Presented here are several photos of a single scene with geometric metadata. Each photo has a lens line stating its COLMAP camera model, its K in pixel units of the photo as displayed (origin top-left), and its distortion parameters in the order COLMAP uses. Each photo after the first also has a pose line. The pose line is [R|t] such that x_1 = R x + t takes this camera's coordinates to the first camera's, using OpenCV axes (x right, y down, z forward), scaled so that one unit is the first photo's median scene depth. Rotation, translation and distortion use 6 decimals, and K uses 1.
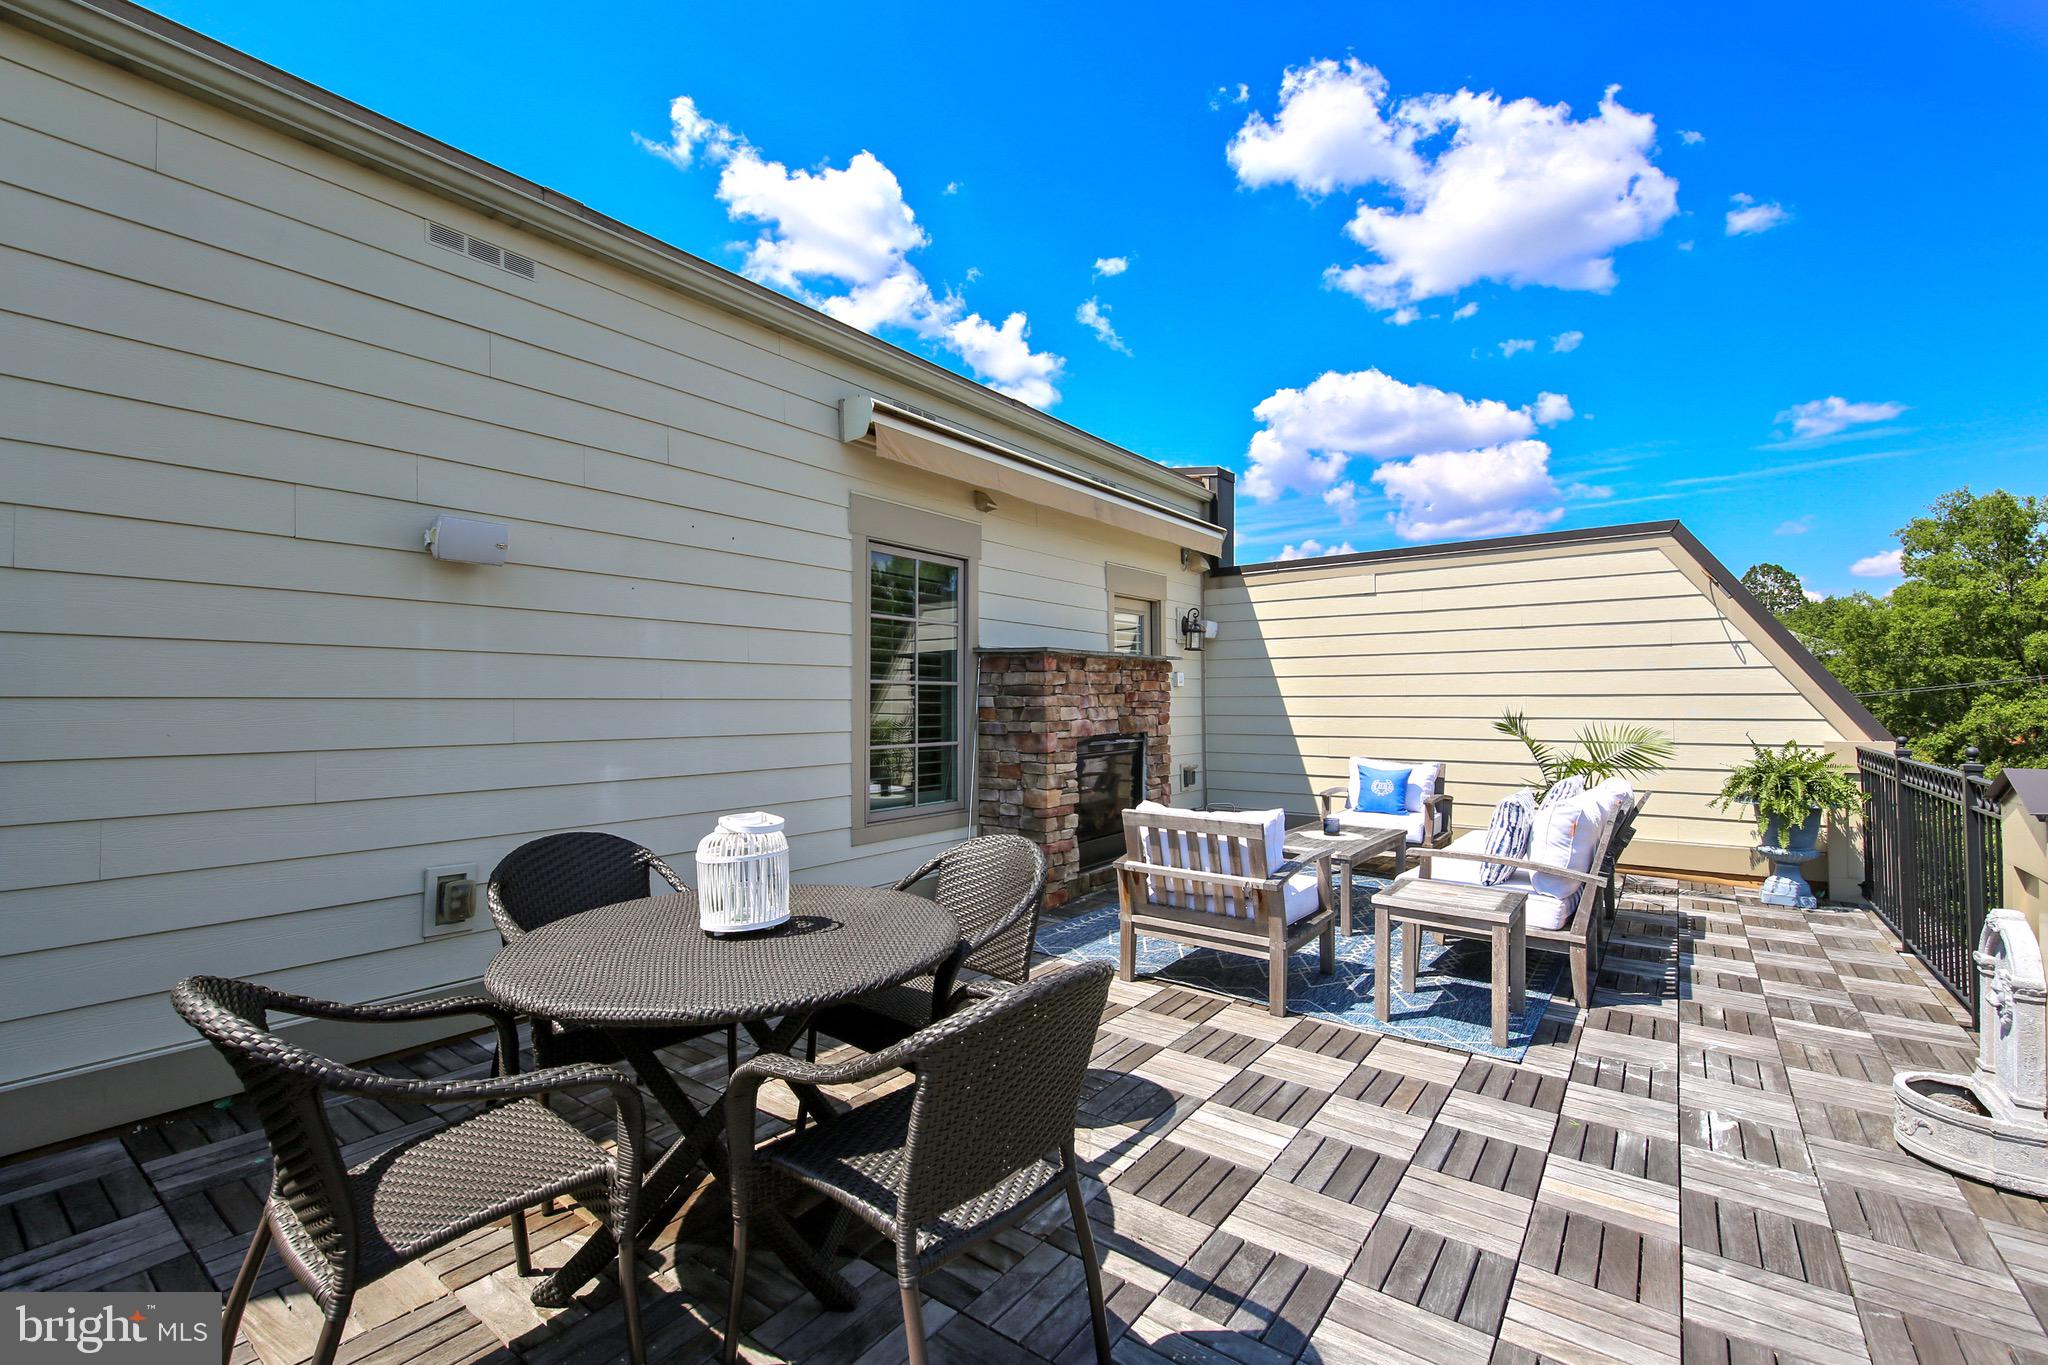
lens RADIAL K [[882.4, 0, 1020.6], [0, 882.4, 672.2], [0, 0, 1]] dist [0.003975, 0.000372]
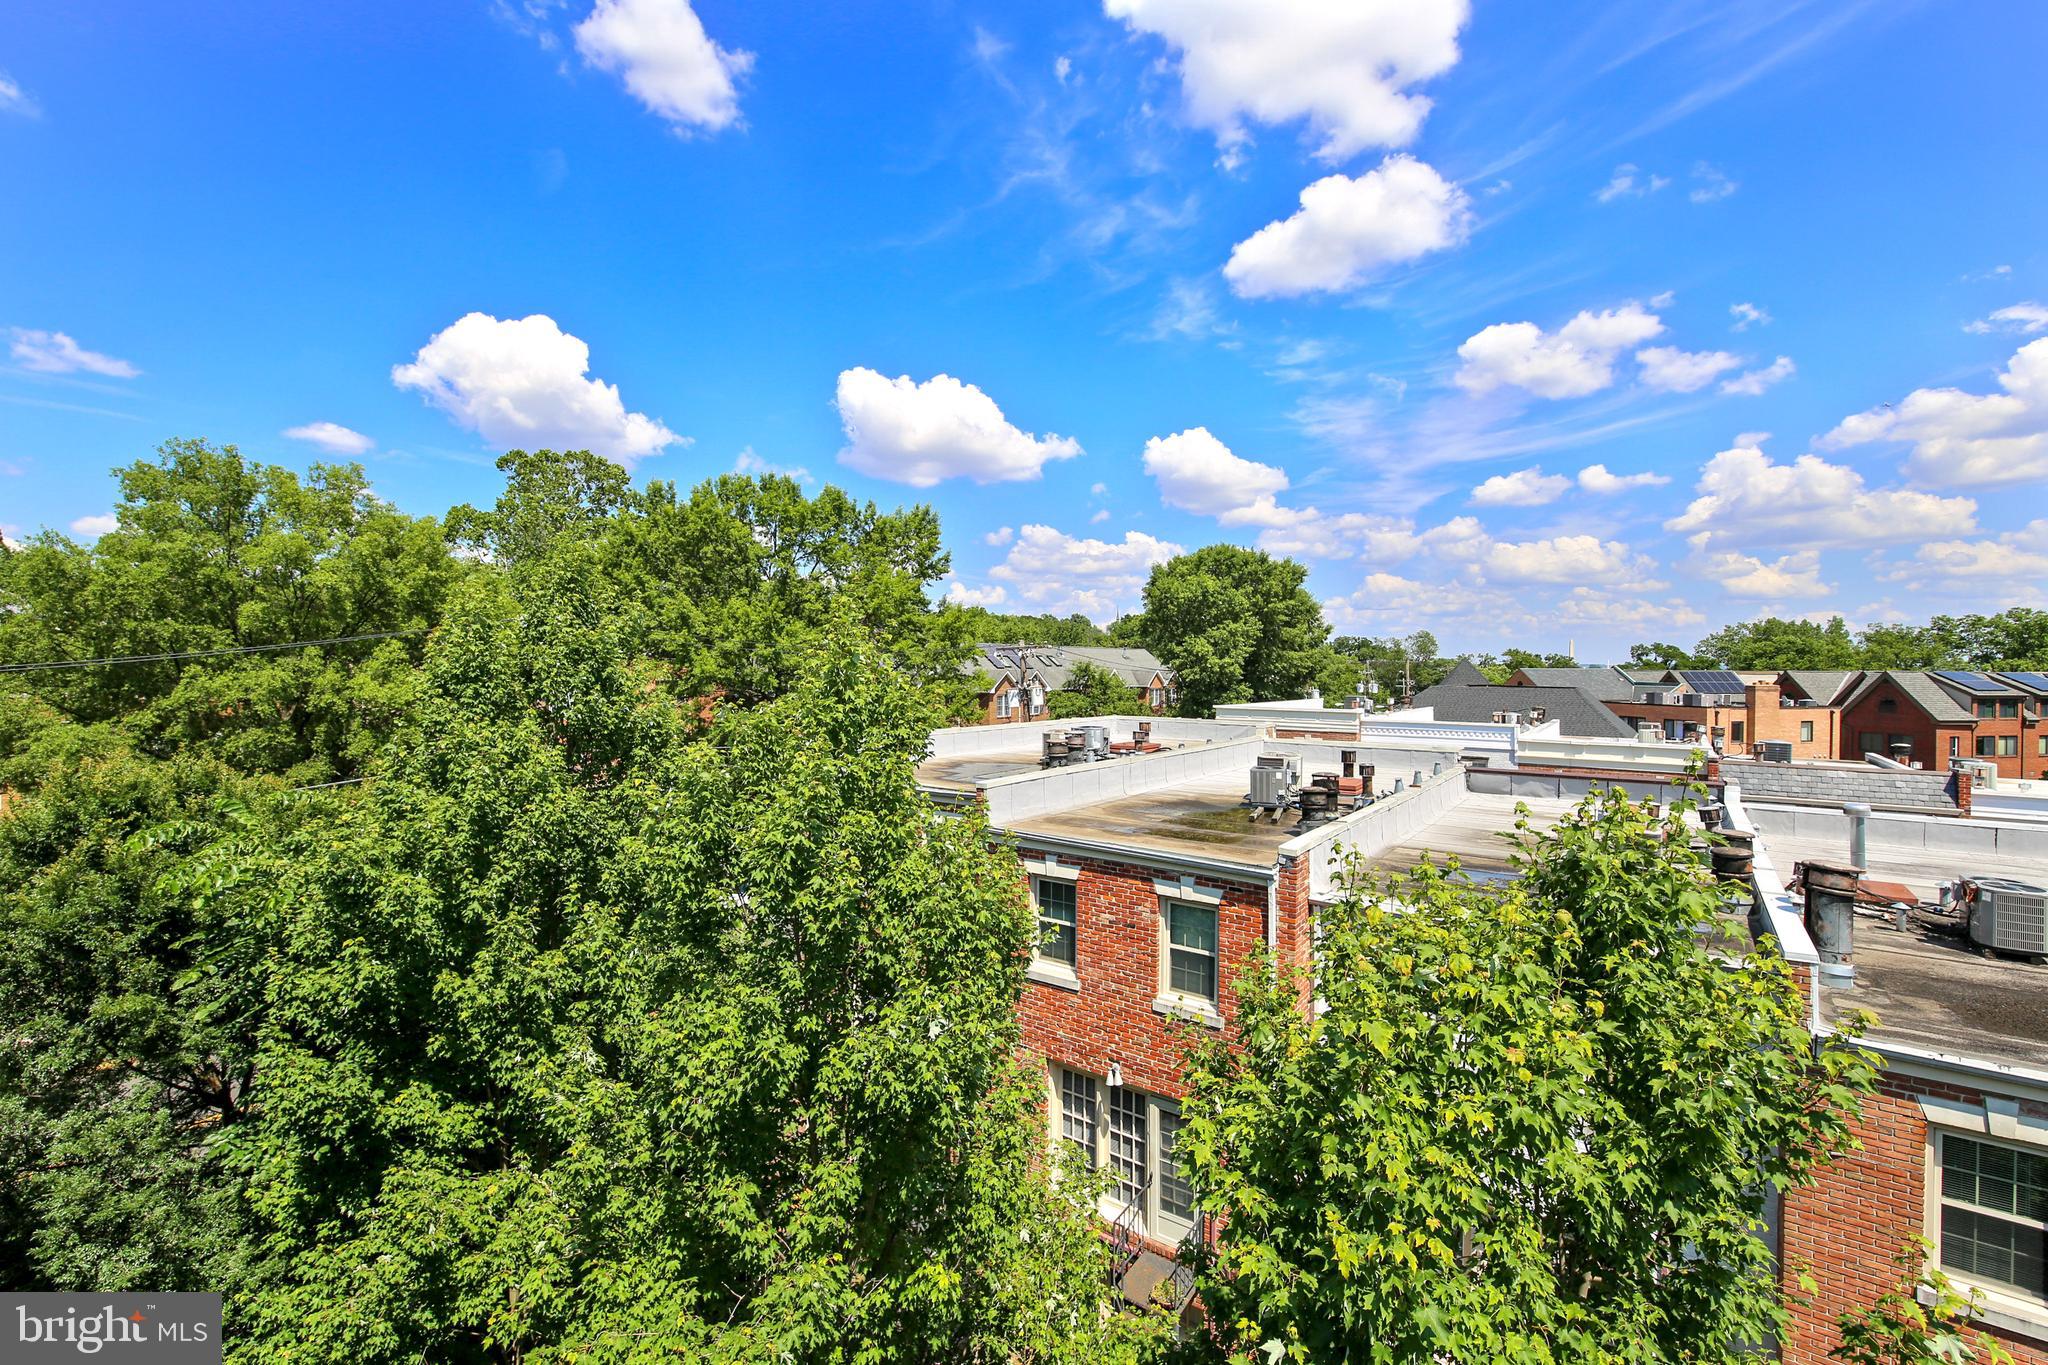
lens RADIAL K [[882.4, 0, 1022.9], [0, 882.4, 673.1], [0, 0, 1]] dist [0.003975, 0.000372]
pose [[-0.000483, 0.009055, 0.999959, 0.181433], [-0.037913, 0.999240, -0.009067, 0.008943], [-0.999281, -0.037916, -0.000139, 0.156211]]
